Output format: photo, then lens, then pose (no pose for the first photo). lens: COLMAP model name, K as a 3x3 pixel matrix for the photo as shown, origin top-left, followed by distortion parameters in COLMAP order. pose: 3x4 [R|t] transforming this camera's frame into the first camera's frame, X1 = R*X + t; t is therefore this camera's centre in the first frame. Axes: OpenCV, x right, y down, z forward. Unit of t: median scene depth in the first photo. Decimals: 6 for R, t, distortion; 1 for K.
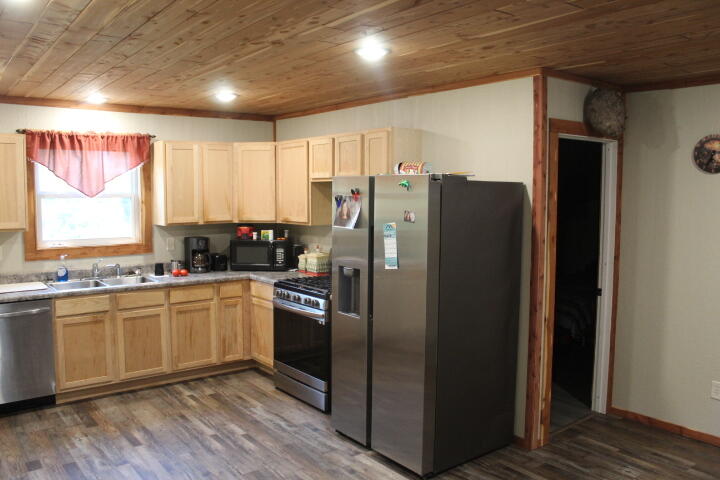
lens RADIAL K [[600.3, 0, 360.4], [0, 600.3, 236.7], [0, 0, 1]] dist [-0.163394, 0.150875]
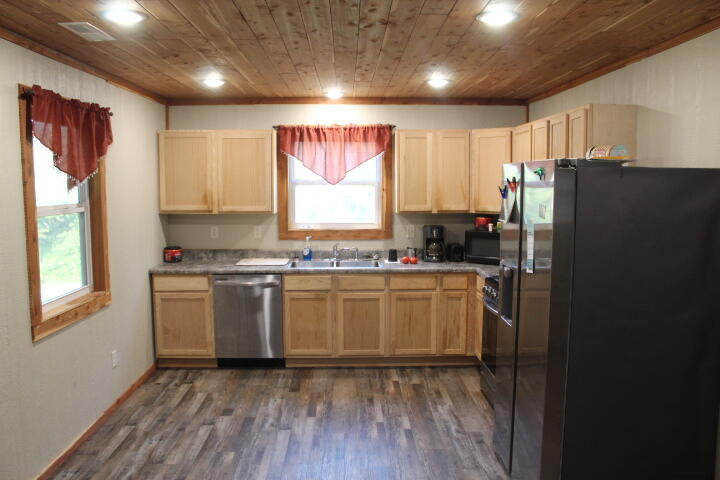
lens RADIAL K [[600.3, 0, 360.4], [0, 600.3, 236.7], [0, 0, 1]] dist [-0.163394, 0.150875]
pose [[0.802277, 0.054742, -0.594437, 0.251560], [-0.043527, 0.998500, 0.033206, -0.010369], [0.595363, -0.000766, 0.803457, 0.135245]]
